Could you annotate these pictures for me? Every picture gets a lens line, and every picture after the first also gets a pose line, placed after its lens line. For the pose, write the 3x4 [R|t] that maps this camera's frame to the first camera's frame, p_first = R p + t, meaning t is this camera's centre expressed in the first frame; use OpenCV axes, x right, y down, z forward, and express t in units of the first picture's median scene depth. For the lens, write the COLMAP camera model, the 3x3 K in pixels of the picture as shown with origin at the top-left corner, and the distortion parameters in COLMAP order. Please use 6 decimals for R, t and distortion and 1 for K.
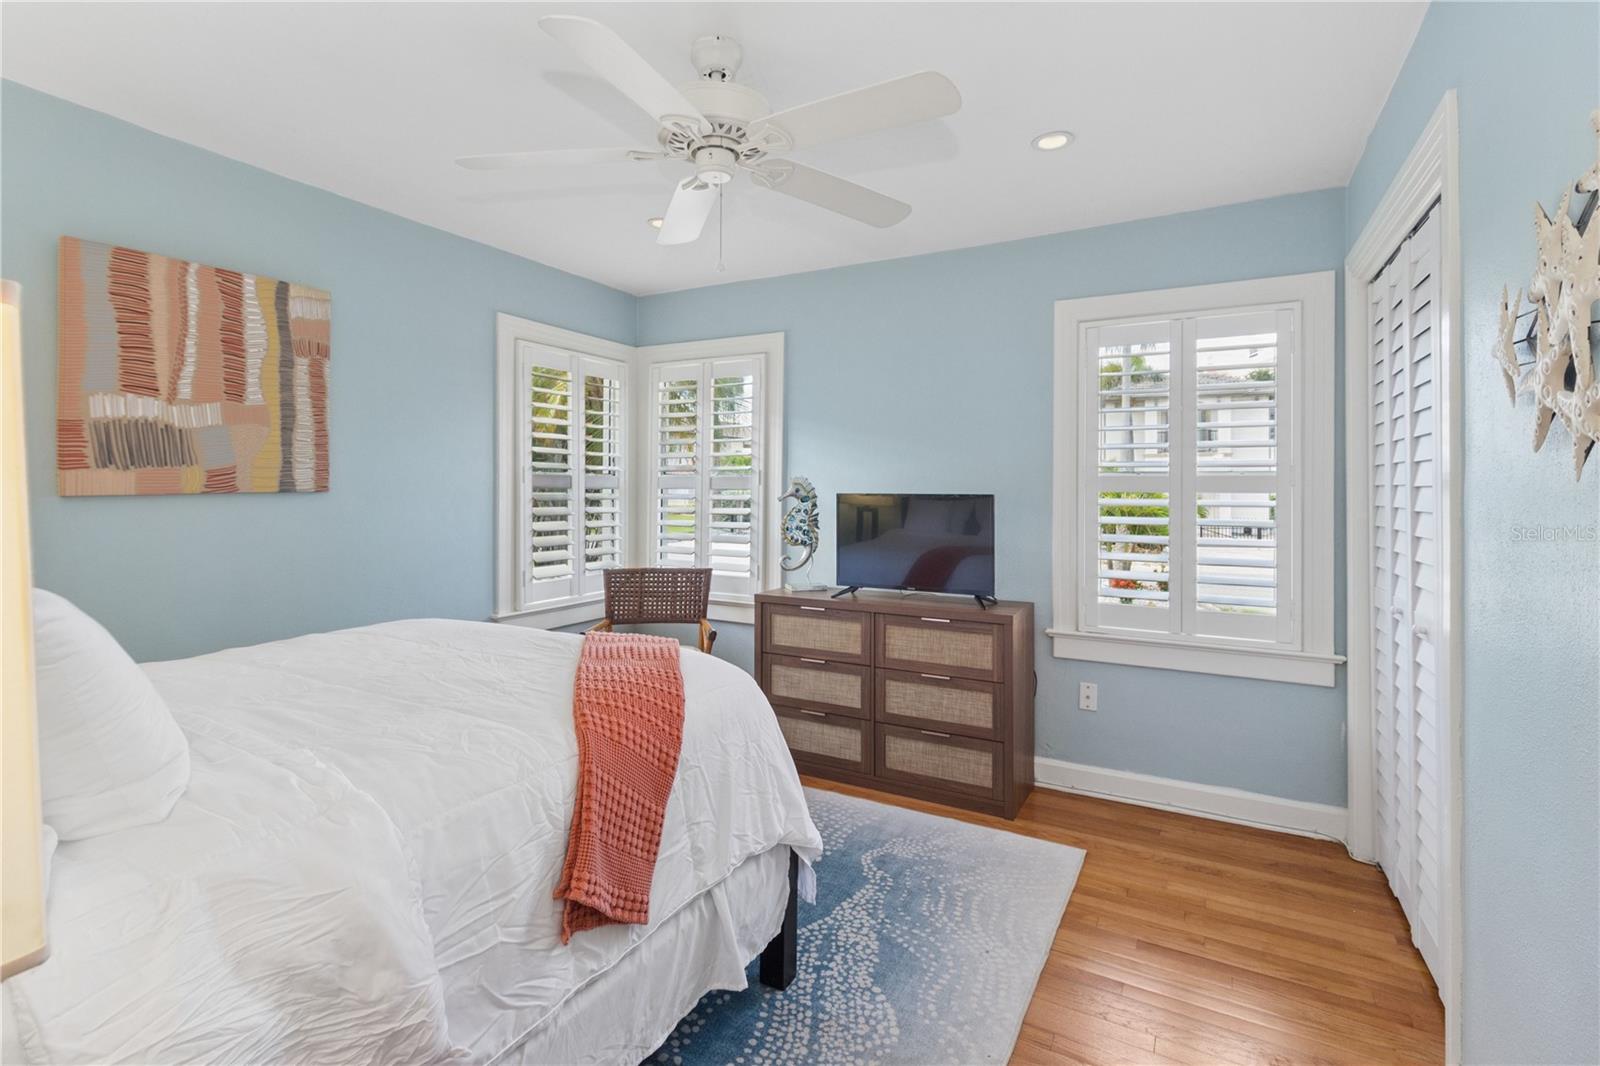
lens RADIAL K [[752.3, 0, 788.0], [0, 752.3, 487.1], [0, 0, 1]] dist [0.003127, 0.001331]
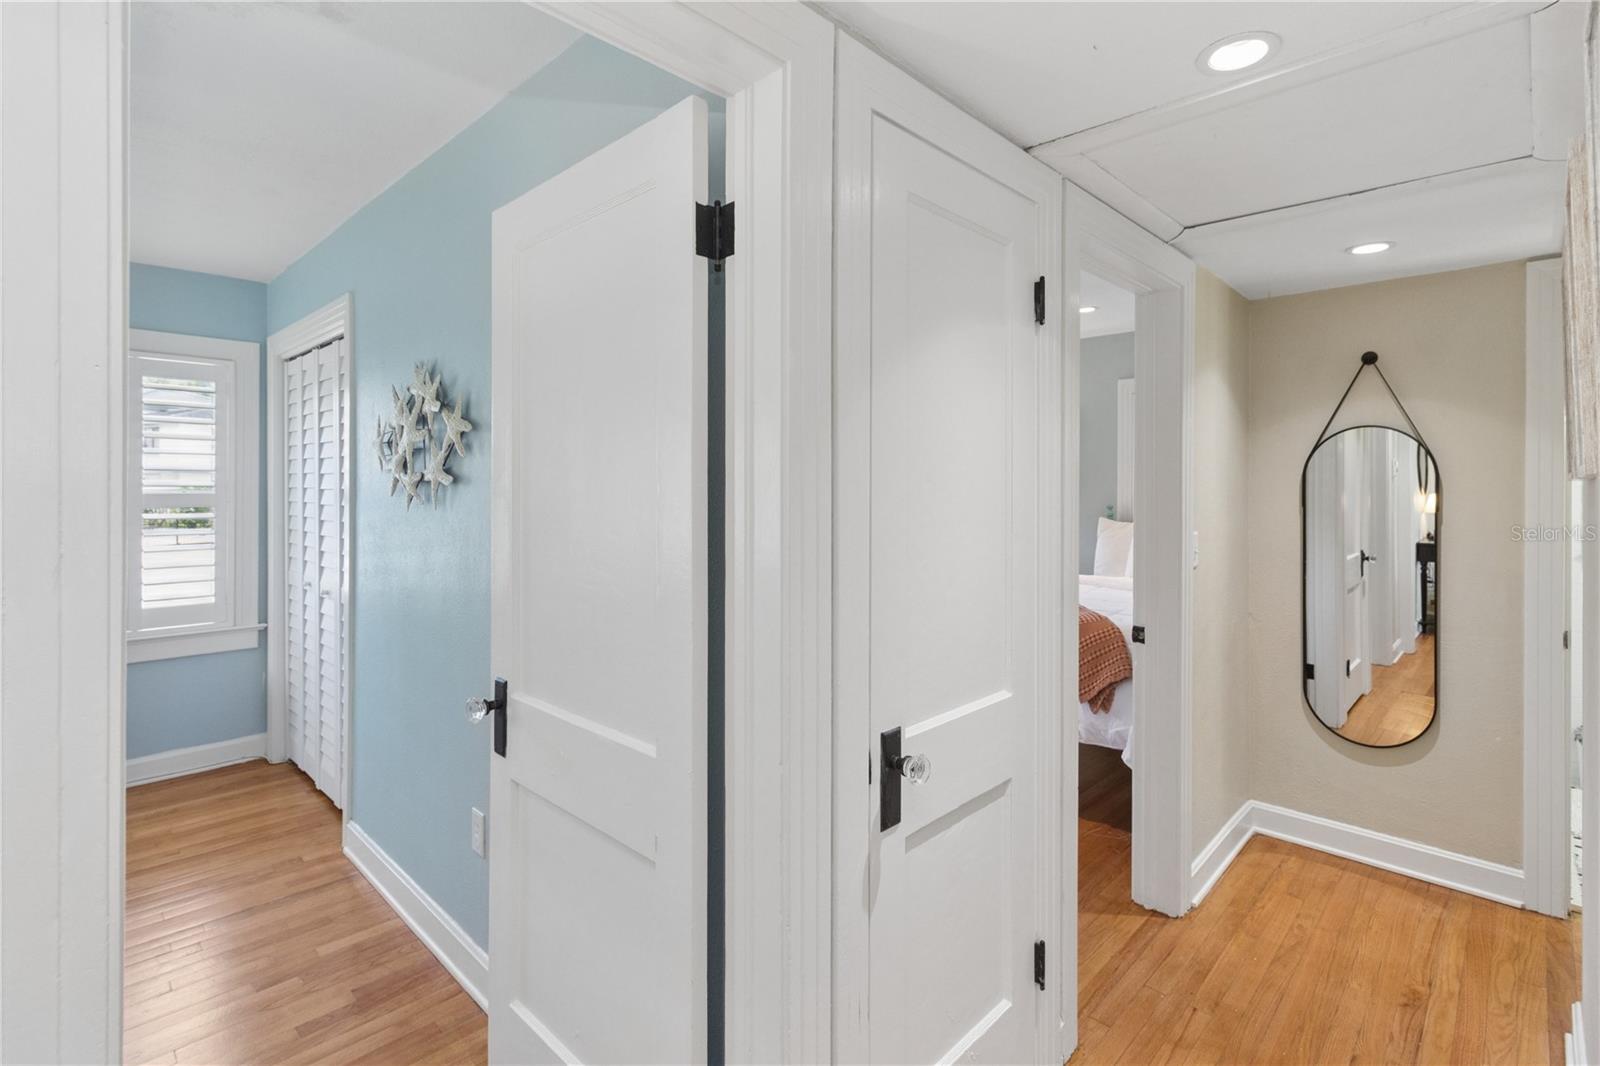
lens RADIAL K [[752.3, 0, 804.2], [0, 752.3, 483.3], [0, 0, 1]] dist [0.003127, 0.001331]
pose [[0.250729, 0.004072, 0.968049, -0.423872], [-0.004238, 0.999986, -0.003109, -0.040661], [-0.968048, -0.003323, 0.250743, -0.364084]]
